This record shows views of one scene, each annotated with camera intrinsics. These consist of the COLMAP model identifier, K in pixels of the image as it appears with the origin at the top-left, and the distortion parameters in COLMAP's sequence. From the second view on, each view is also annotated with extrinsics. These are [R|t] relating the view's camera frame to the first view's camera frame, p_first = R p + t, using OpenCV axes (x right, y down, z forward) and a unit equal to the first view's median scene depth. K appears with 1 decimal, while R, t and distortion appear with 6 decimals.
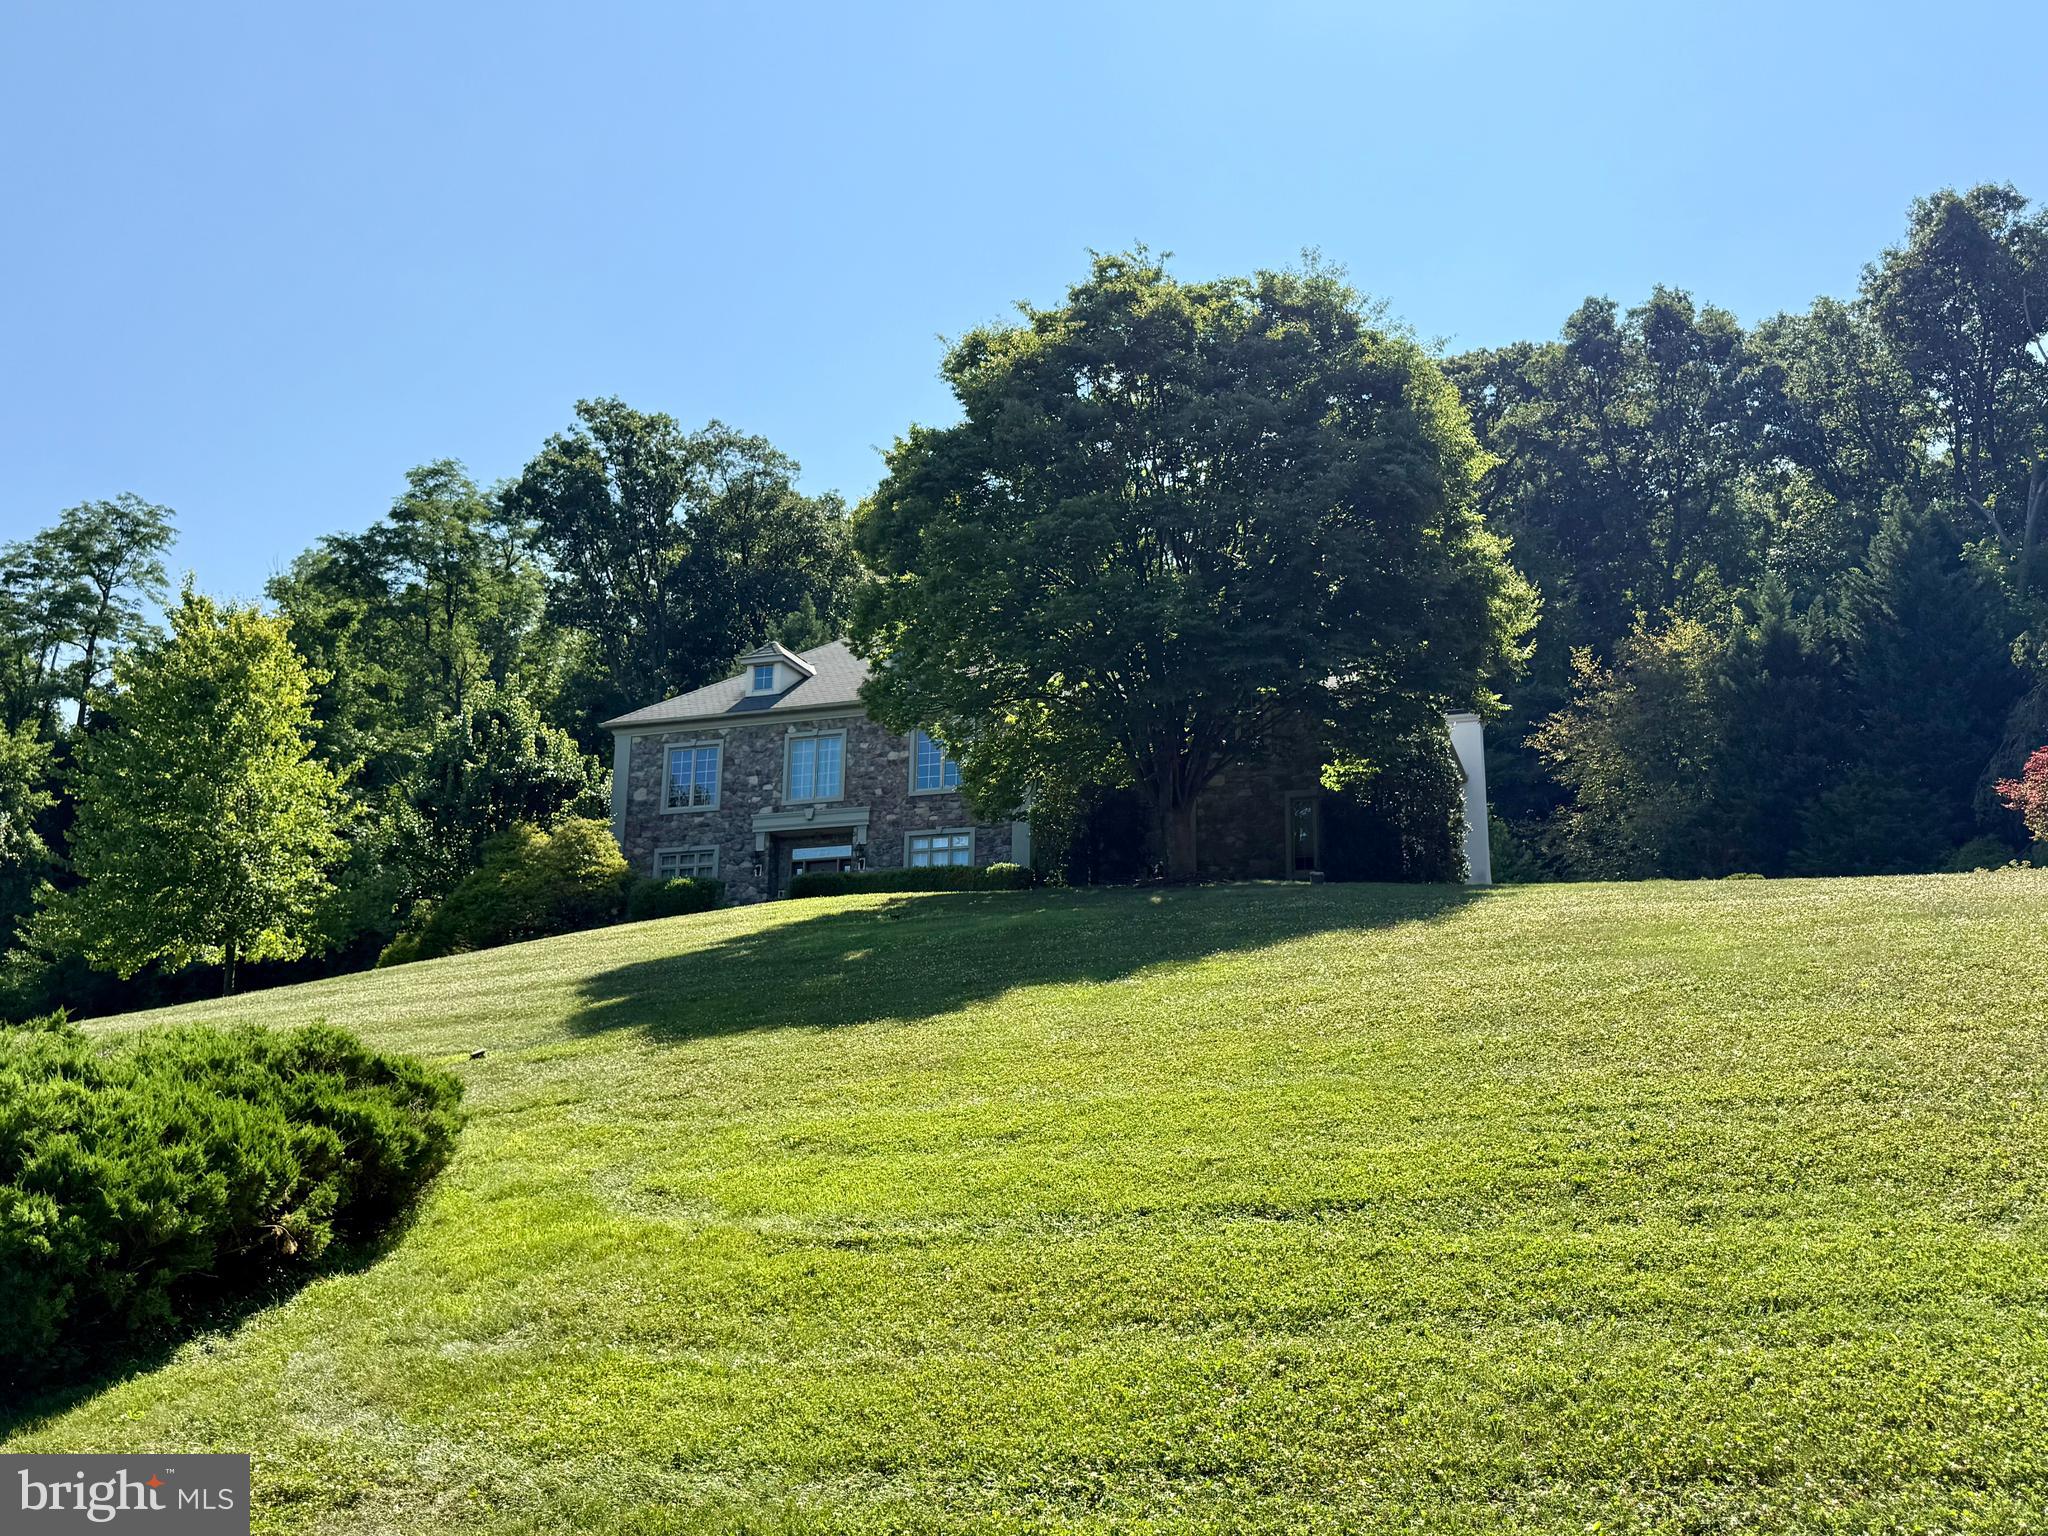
lens RADIAL K [[1791.2, 0, 1022.5], [0, 1791.2, 769.3], [0, 0, 1]] dist [0.012289, 0.002648]
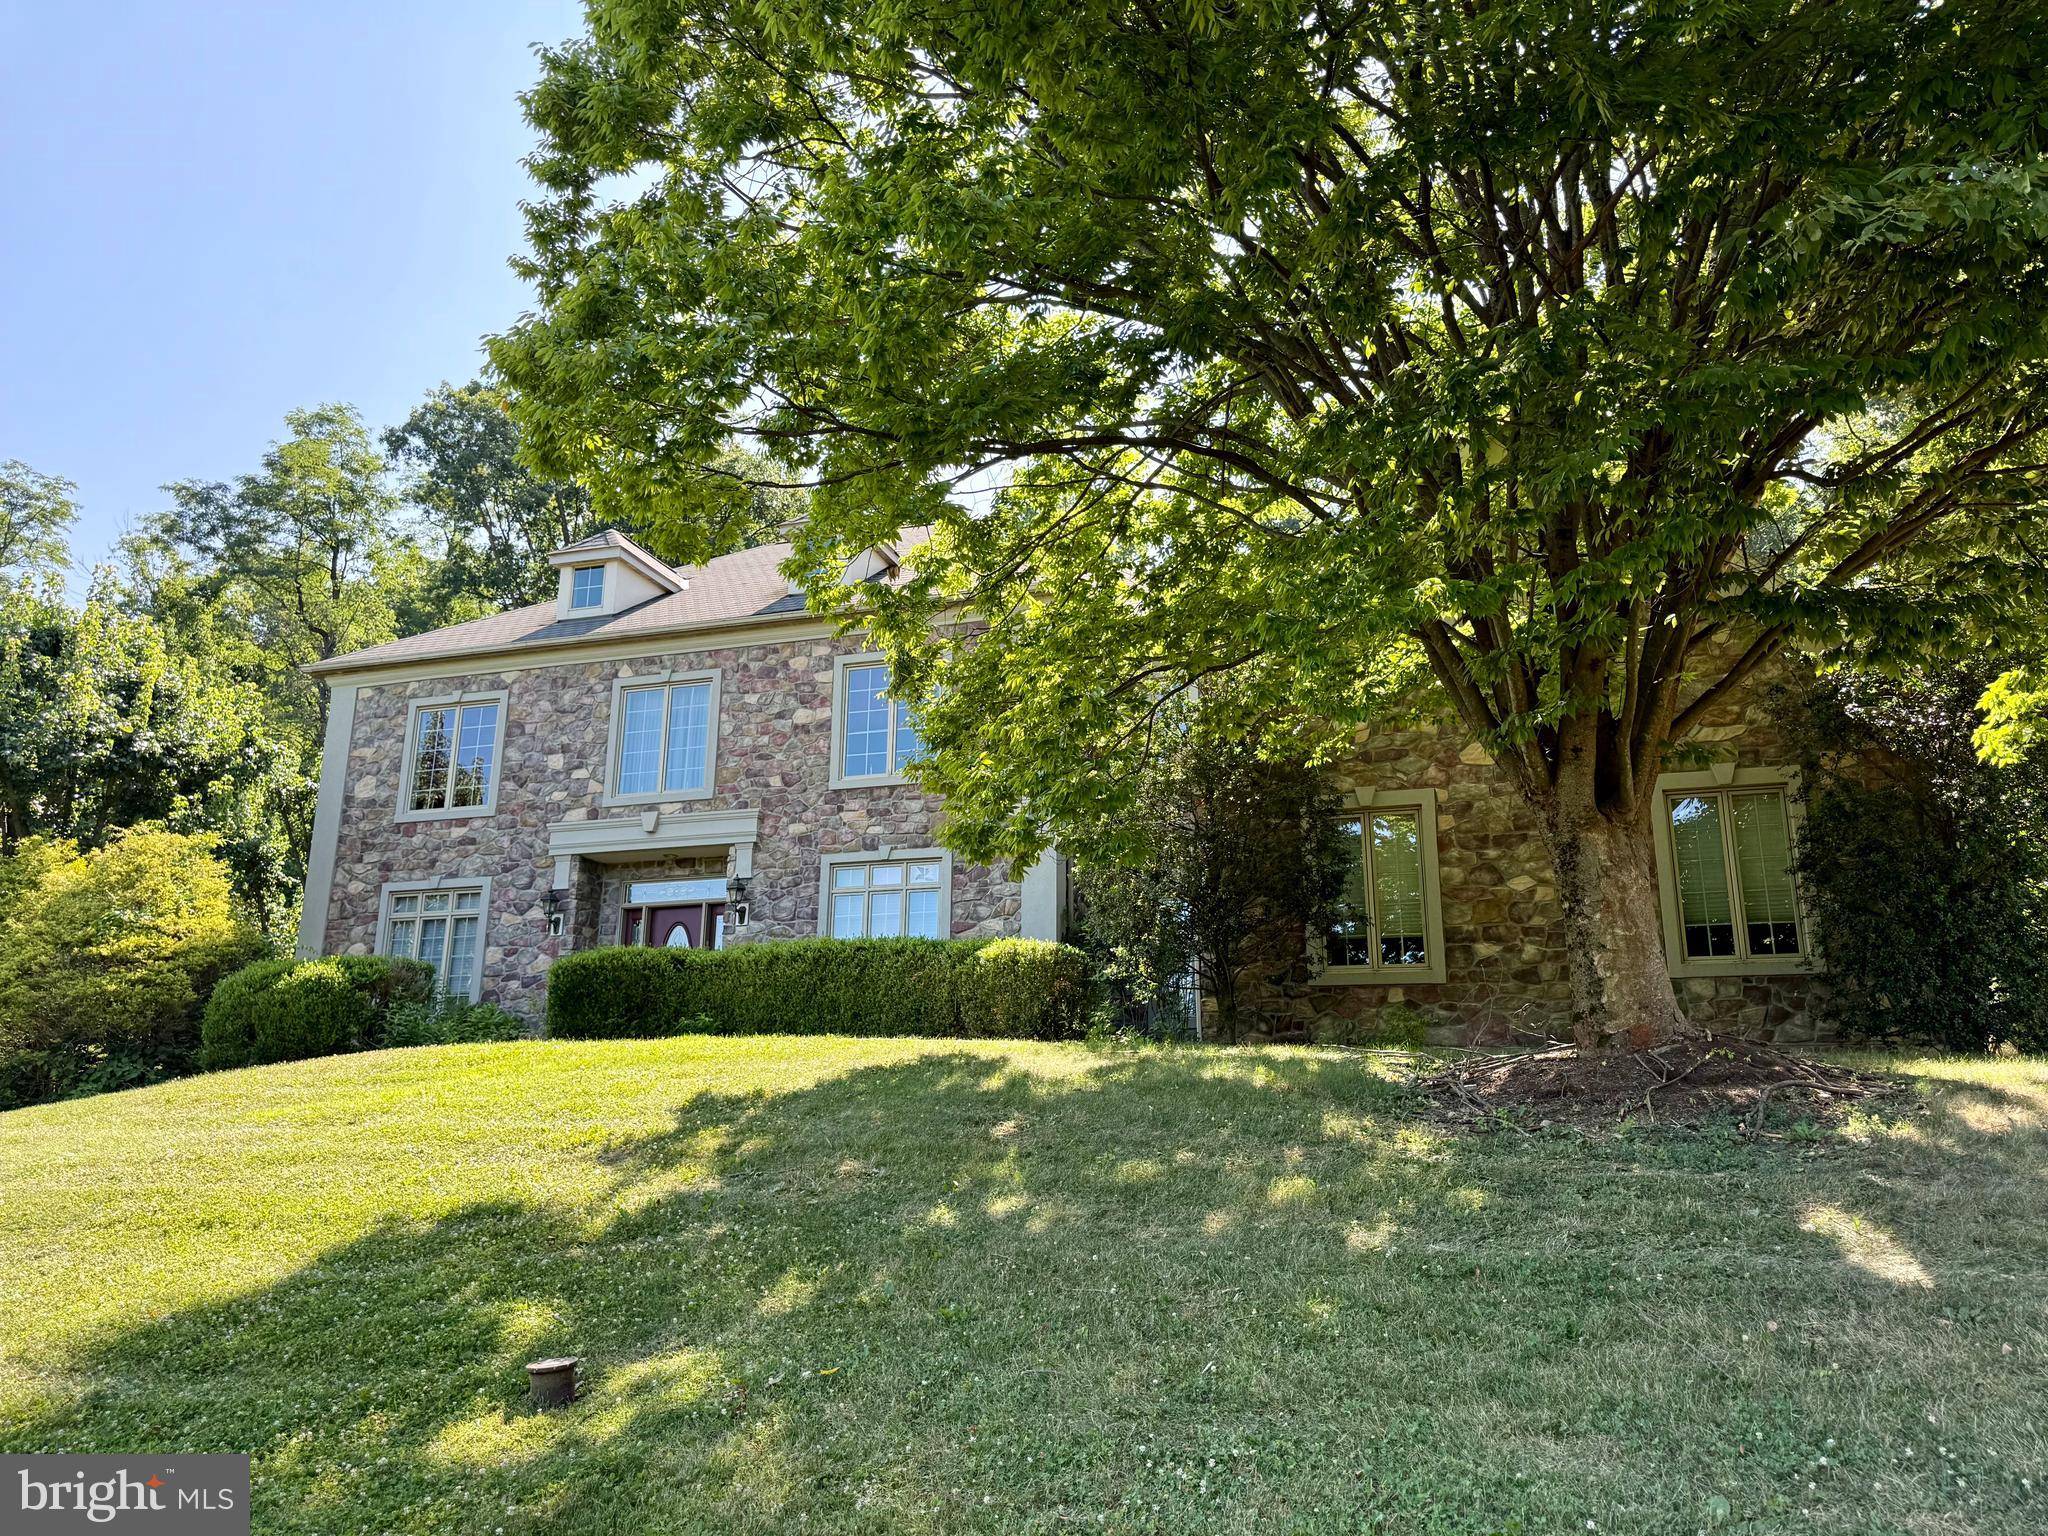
lens RADIAL K [[1430.5, 0, 1027.8], [0, 1430.5, 764.3], [0, 0, 1]] dist [-0.010294, -0.002915]
pose [[0.999523, 0.001268, 0.030860, -0.016456], [-0.001006, 0.999963, -0.008511, 0.010669], [-0.030870, 0.008475, 0.999487, 0.550435]]
